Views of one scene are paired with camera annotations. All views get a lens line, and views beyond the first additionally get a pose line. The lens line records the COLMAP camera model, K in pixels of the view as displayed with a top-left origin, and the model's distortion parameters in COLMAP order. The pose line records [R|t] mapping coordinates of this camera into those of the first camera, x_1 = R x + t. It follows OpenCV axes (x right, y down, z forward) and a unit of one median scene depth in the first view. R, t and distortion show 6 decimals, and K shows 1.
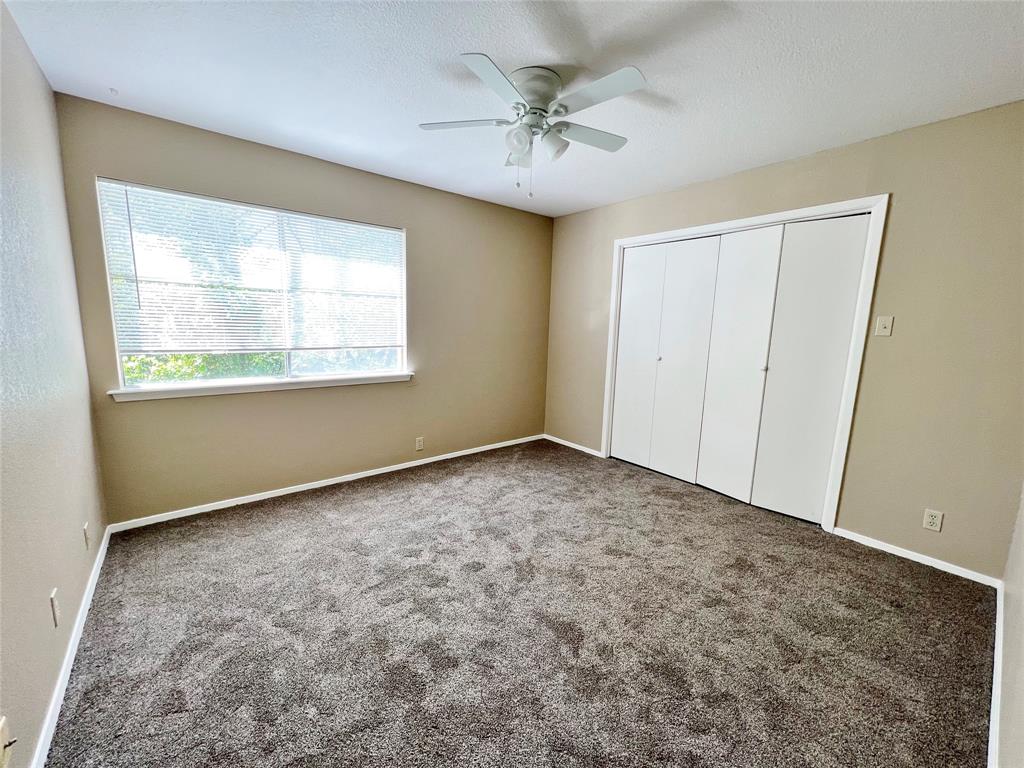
lens RADIAL K [[412.7, 0, 512.1], [0, 412.7, 385.4], [0, 0, 1]] dist [-0.003786, 0.001702]
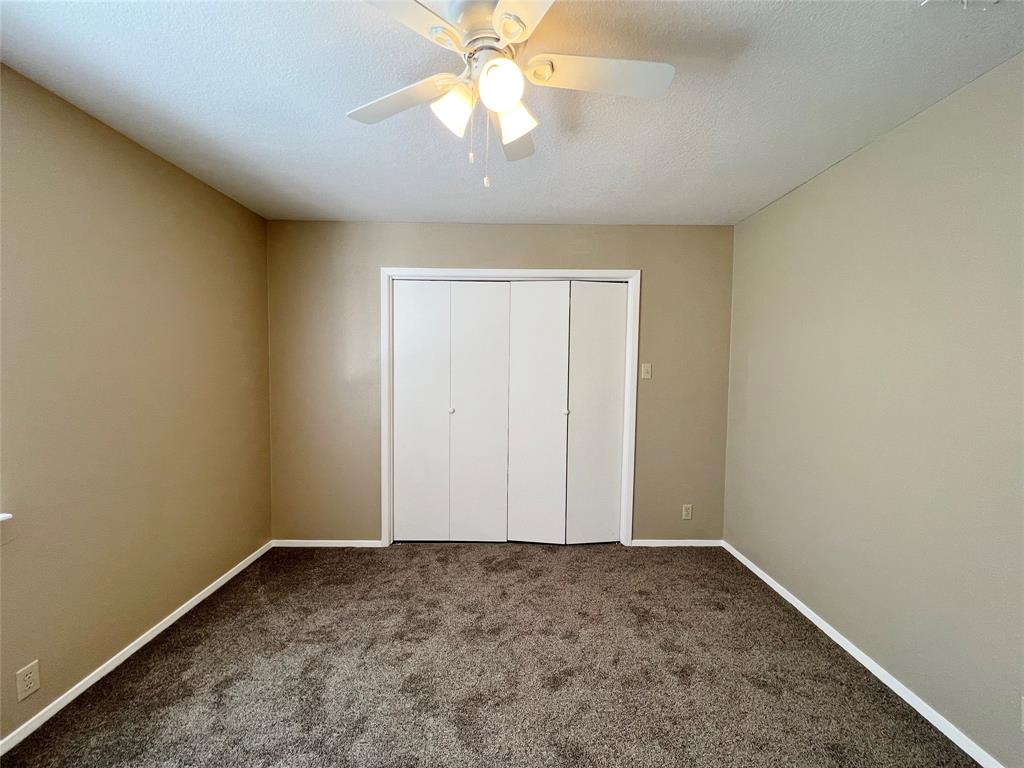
lens RADIAL K [[412.7, 0, 513.9], [0, 412.7, 384.1], [0, 0, 1]] dist [-0.003786, 0.001702]
pose [[0.617734, -0.060413, 0.784063, -0.276786], [0.125644, 0.991819, -0.022569, -0.098247], [-0.776285, 0.112454, 0.620270, 0.408348]]
